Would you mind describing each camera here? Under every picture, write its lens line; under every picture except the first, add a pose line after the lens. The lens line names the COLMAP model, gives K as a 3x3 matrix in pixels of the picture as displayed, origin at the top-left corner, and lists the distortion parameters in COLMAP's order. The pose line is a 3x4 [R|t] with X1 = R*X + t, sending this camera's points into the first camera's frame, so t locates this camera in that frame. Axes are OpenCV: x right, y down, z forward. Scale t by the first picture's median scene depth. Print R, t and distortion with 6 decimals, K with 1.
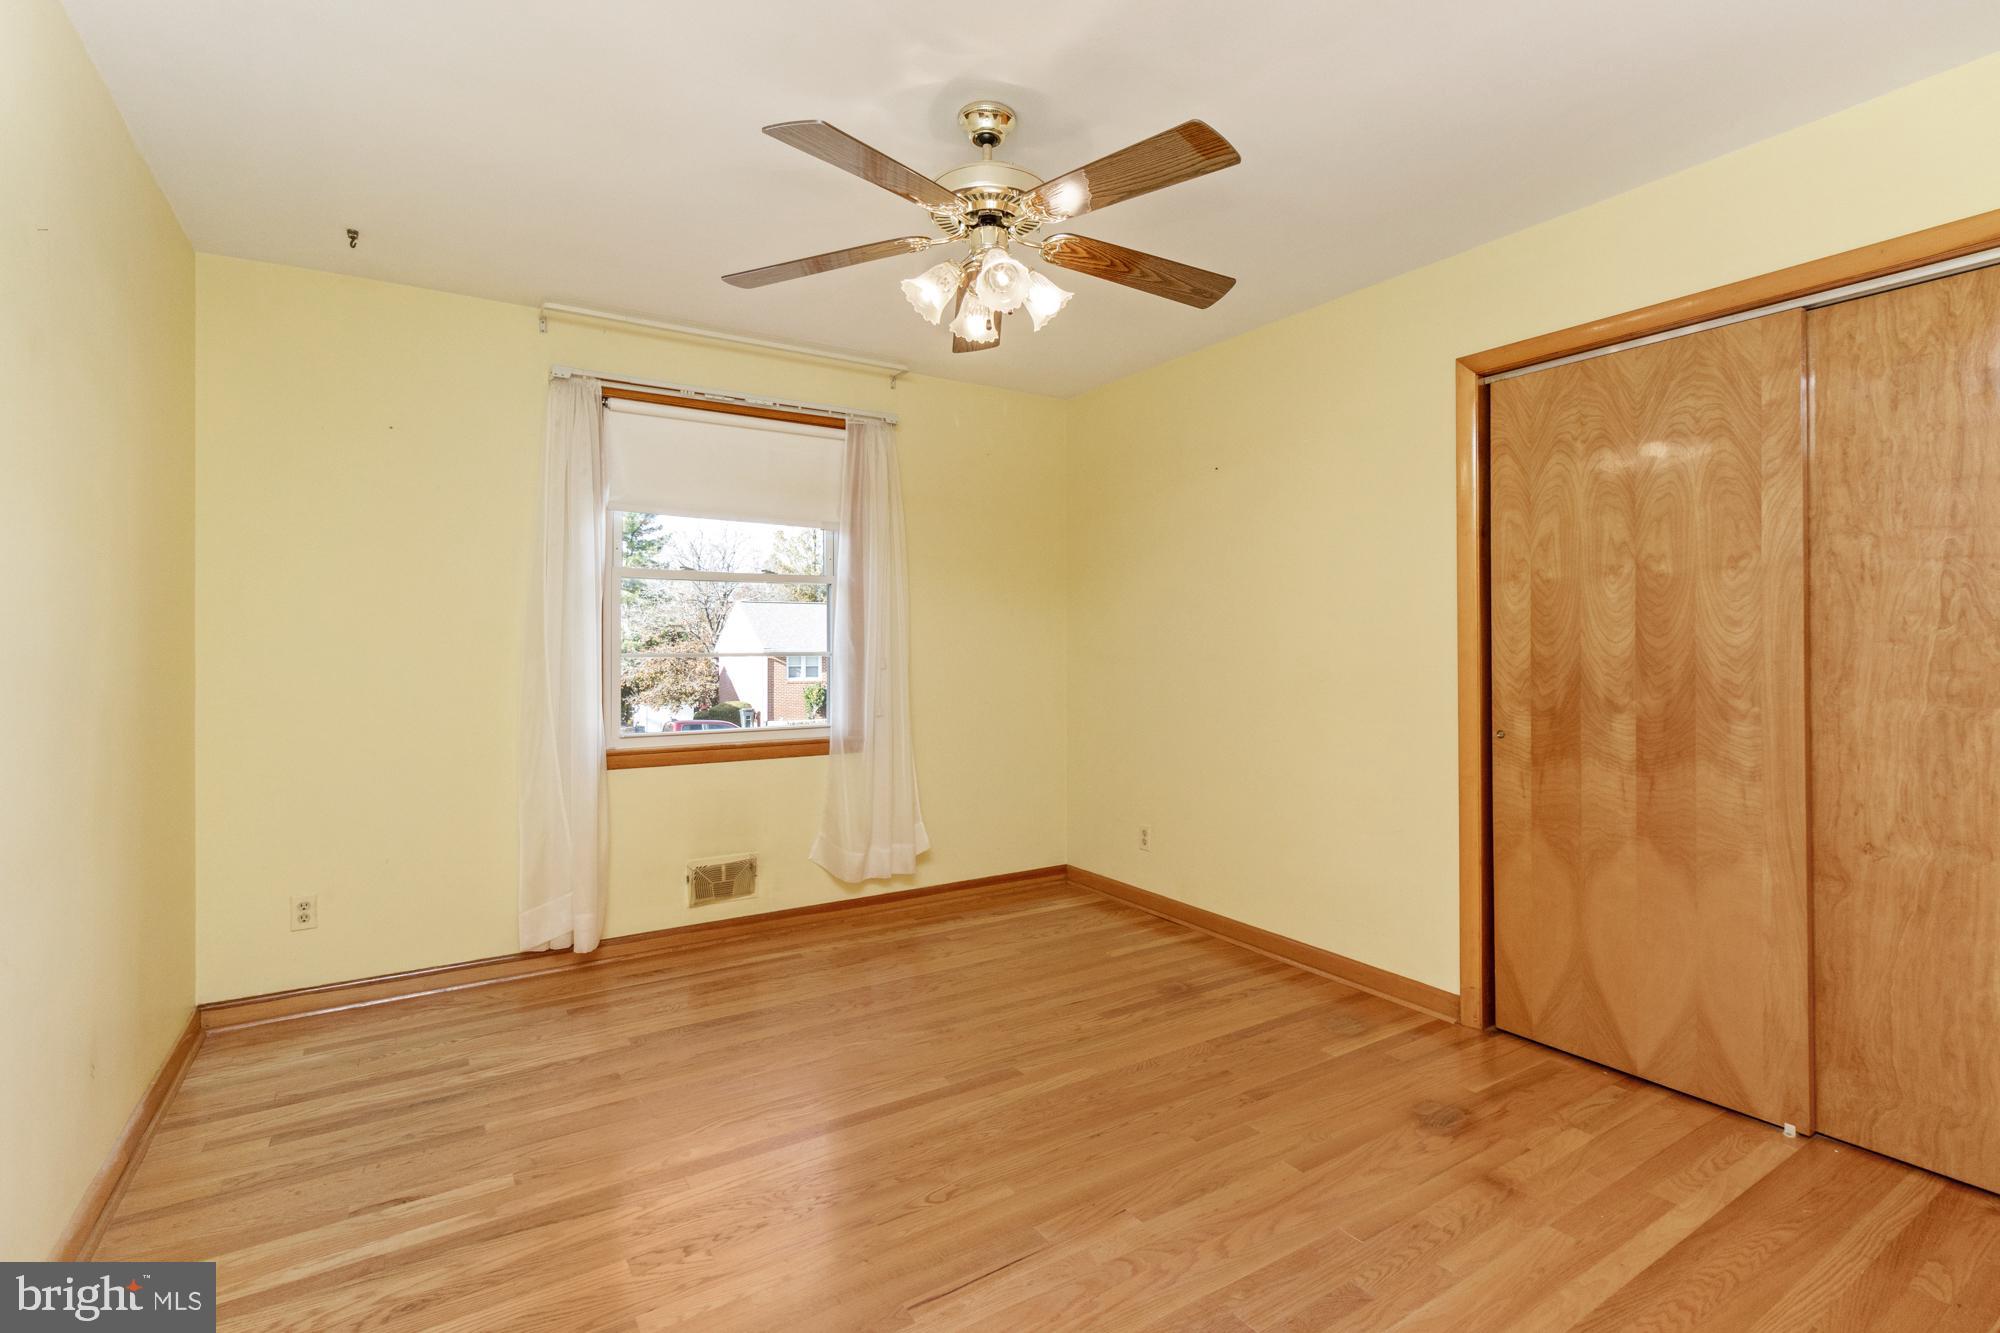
lens RADIAL K [[935.2, 0, 1007.1], [0, 935.2, 650.3], [0, 0, 1]] dist [0.002063, -0.000741]
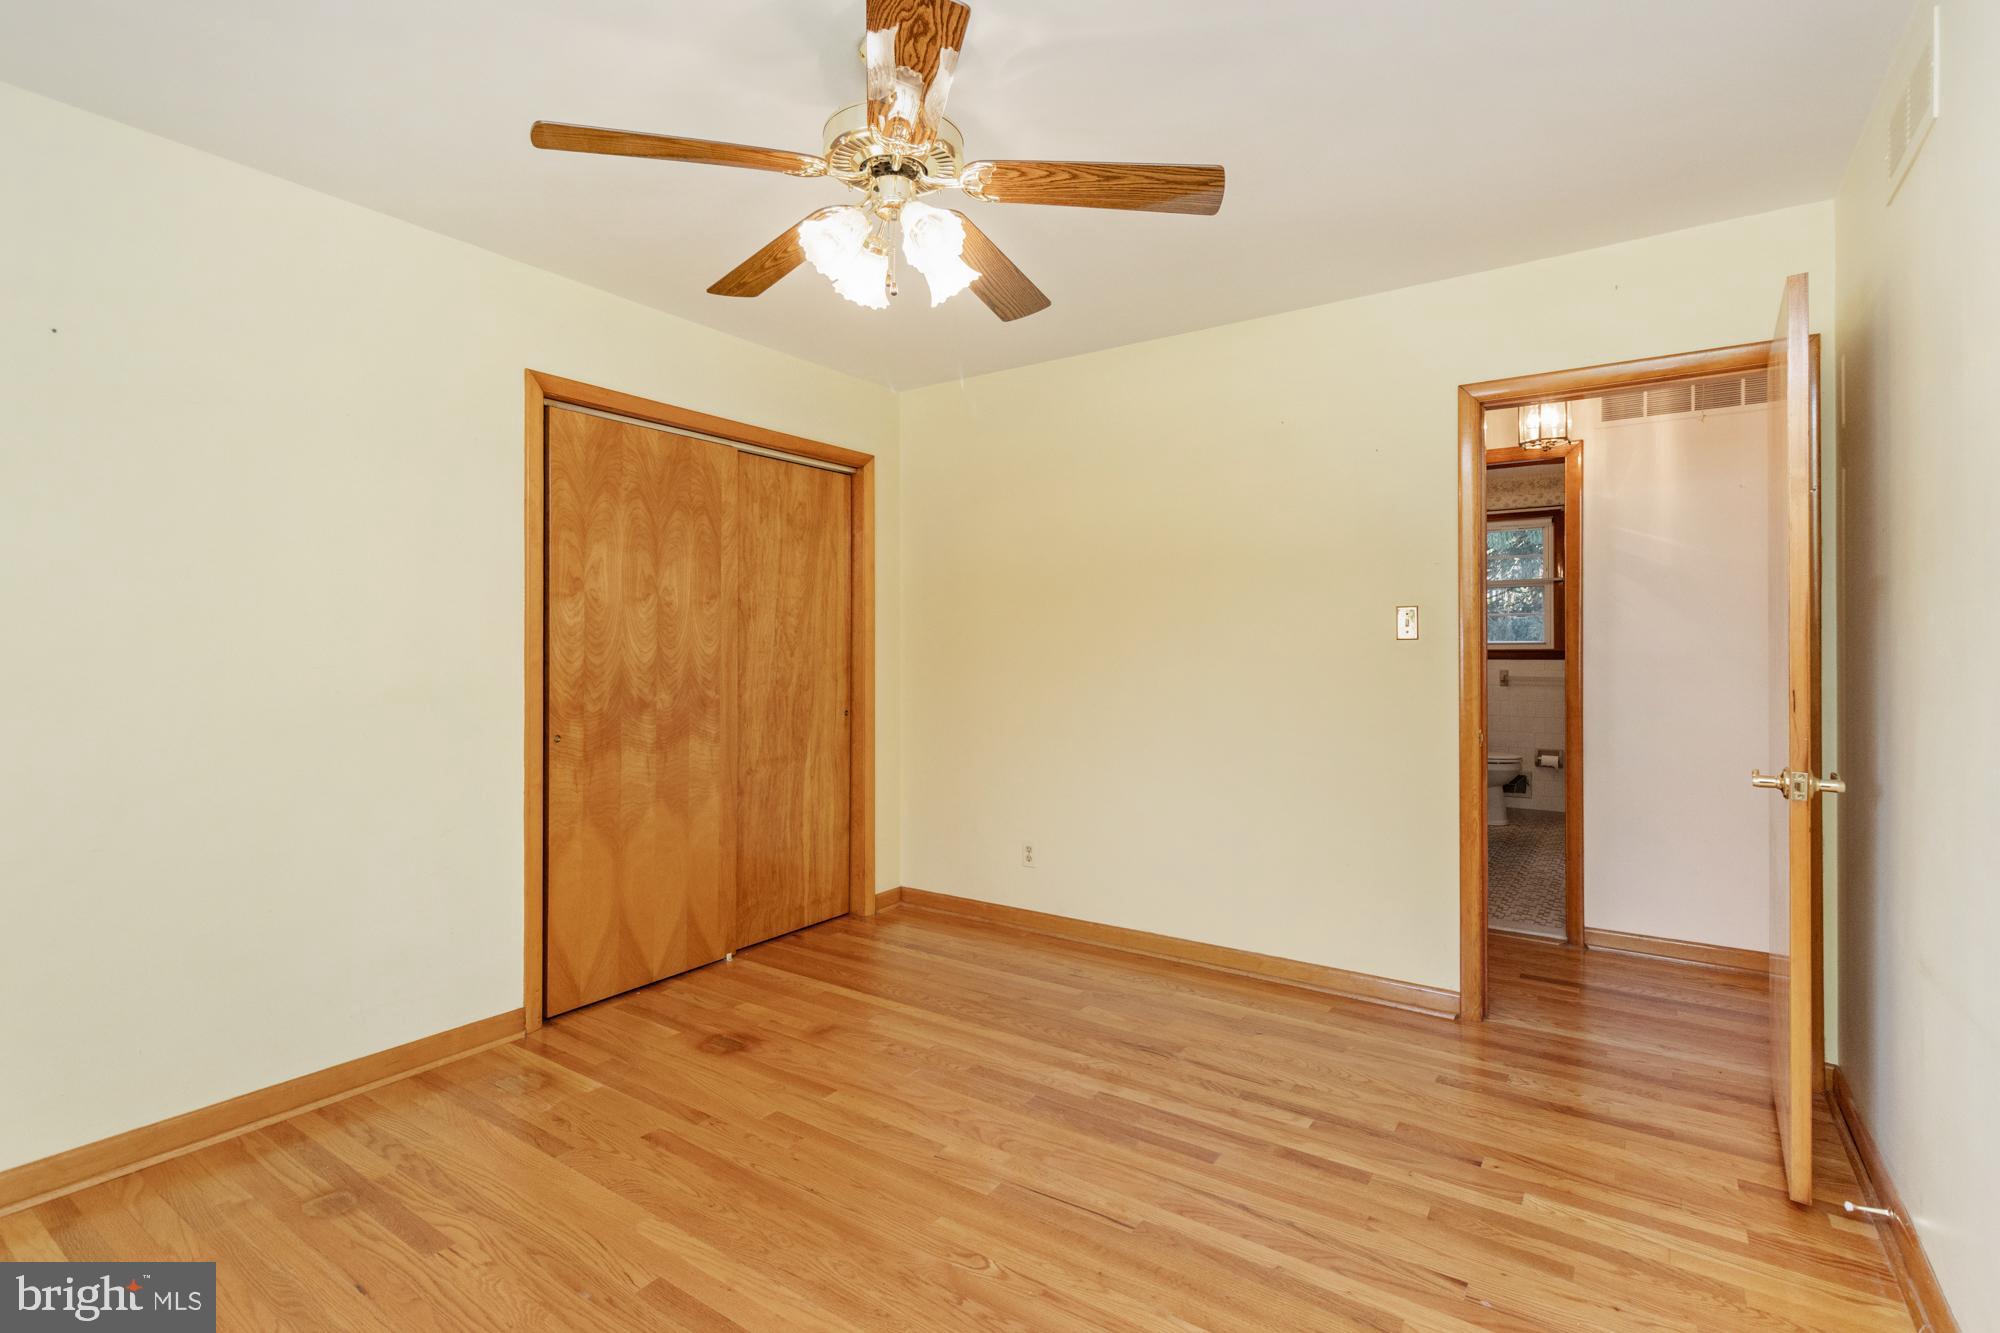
lens RADIAL K [[935.2, 0, 1006.3], [0, 935.2, 659.7], [0, 0, 1]] dist [0.002063, -0.000741]
pose [[-0.391910, -0.003598, 0.919997, -0.694965], [0.010616, 0.999908, 0.008433, -0.004276], [-0.919942, 0.013072, -0.391835, 1.001927]]
